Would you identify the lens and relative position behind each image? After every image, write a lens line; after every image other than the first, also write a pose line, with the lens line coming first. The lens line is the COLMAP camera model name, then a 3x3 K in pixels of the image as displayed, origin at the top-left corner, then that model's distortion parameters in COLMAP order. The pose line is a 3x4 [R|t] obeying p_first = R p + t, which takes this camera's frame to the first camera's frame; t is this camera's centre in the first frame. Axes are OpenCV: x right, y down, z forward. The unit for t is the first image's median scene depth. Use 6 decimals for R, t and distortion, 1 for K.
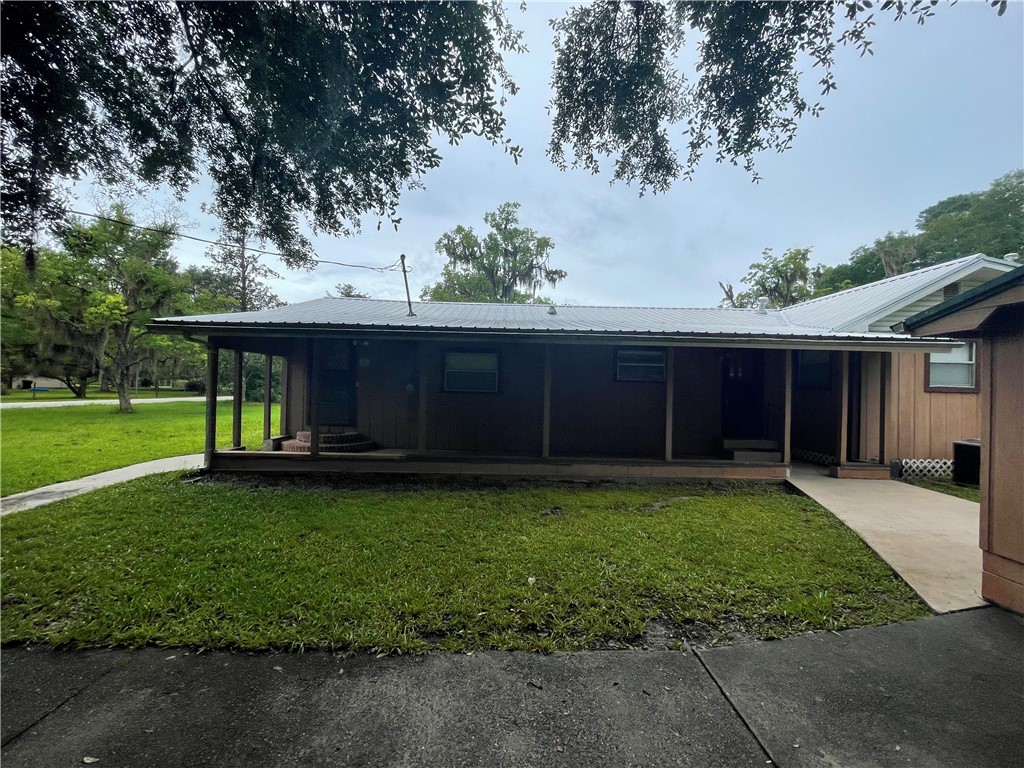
lens RADIAL K [[415.0, 0, 509.1], [0, 415.0, 381.8], [0, 0, 1]] dist [0.001150, -0.000347]
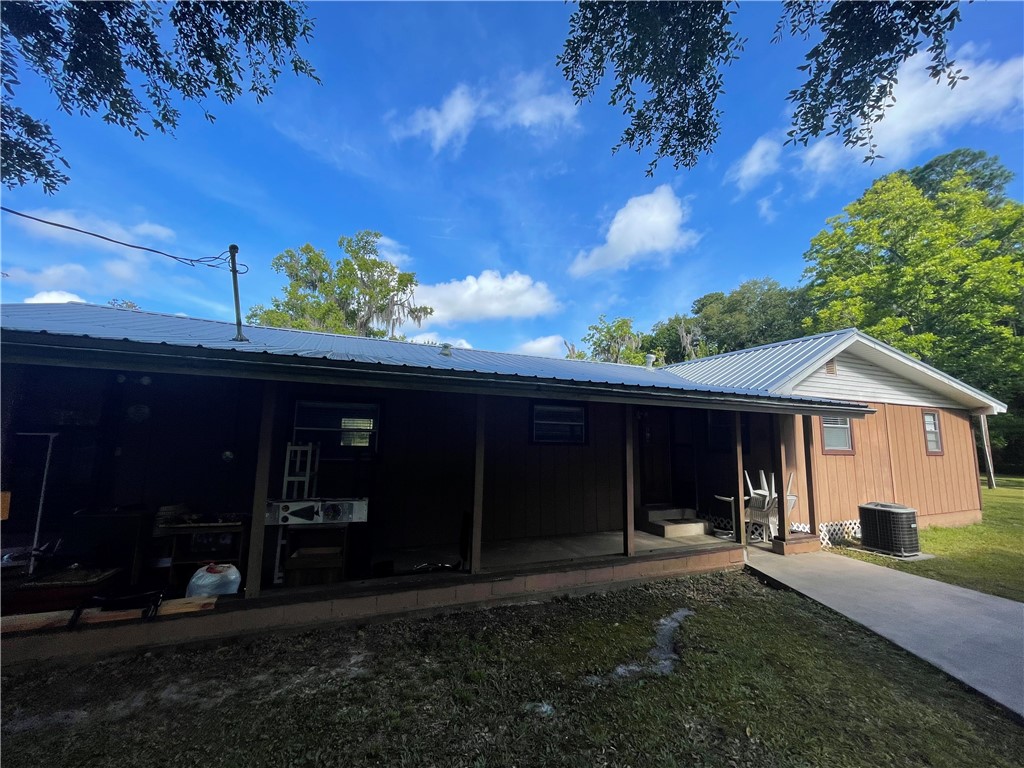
lens RADIAL K [[415.0, 0, 509.7], [0, 415.0, 381.4], [0, 0, 1]] dist [0.001150, -0.000347]
pose [[0.927635, 0.049659, 0.370172, -0.036448], [-0.007222, 0.993321, -0.115157, -0.011237], [-0.373418, 0.104151, 0.921798, 0.112676]]
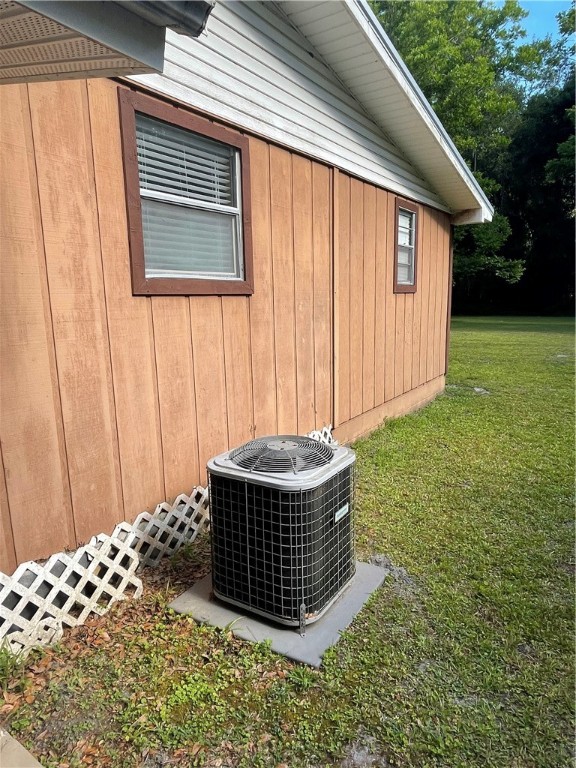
lens RADIAL K [[490.3, 0, 289.6], [0, 490.3, 385.7], [0, 0, 1]] dist [-0.004944, -0.001785]
pose [[0.572492, -0.177111, 0.800553, 0.268863], [0.021466, 0.979294, 0.201304, 0.006508], [-0.819629, -0.098060, 0.564439, 0.245317]]
